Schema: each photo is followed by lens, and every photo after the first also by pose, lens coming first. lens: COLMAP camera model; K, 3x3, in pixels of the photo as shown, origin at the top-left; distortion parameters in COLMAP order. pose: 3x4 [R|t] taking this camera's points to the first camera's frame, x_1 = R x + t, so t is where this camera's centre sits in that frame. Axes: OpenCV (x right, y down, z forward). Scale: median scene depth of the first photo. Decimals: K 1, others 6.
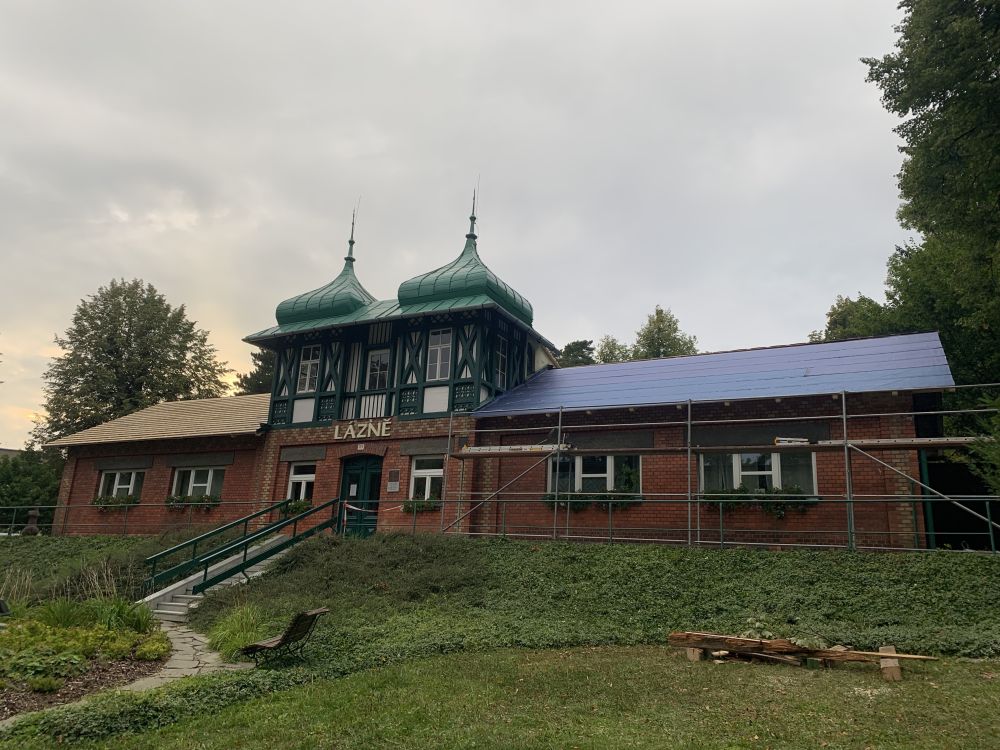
lens RADIAL K [[762.4, 0, 500.0], [0, 762.4, 375.0], [0, 0, 1]] dist [0.091570, -0.001804]
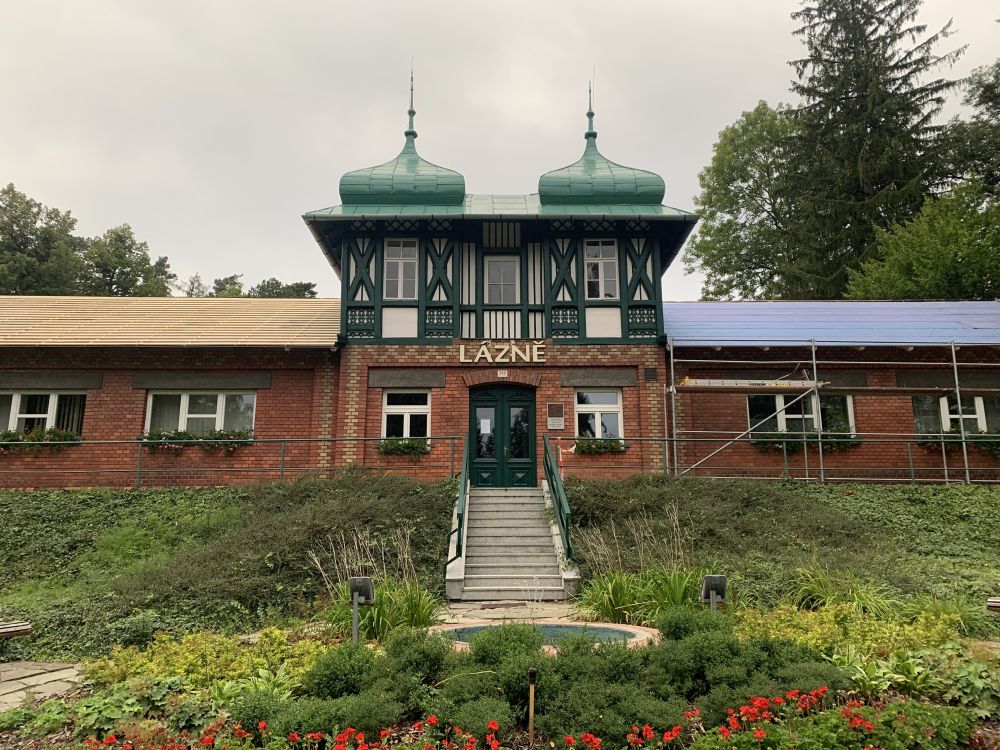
lens RADIAL K [[762.4, 0, 500.0], [0, 762.4, 375.0], [0, 0, 1]] dist [0.091570, -0.001804]
pose [[0.866890, 0.048435, 0.496142, -0.560284], [-0.083109, 0.995382, 0.048039, 0.055167], [-0.491524, -0.082879, 0.866912, 0.295792]]
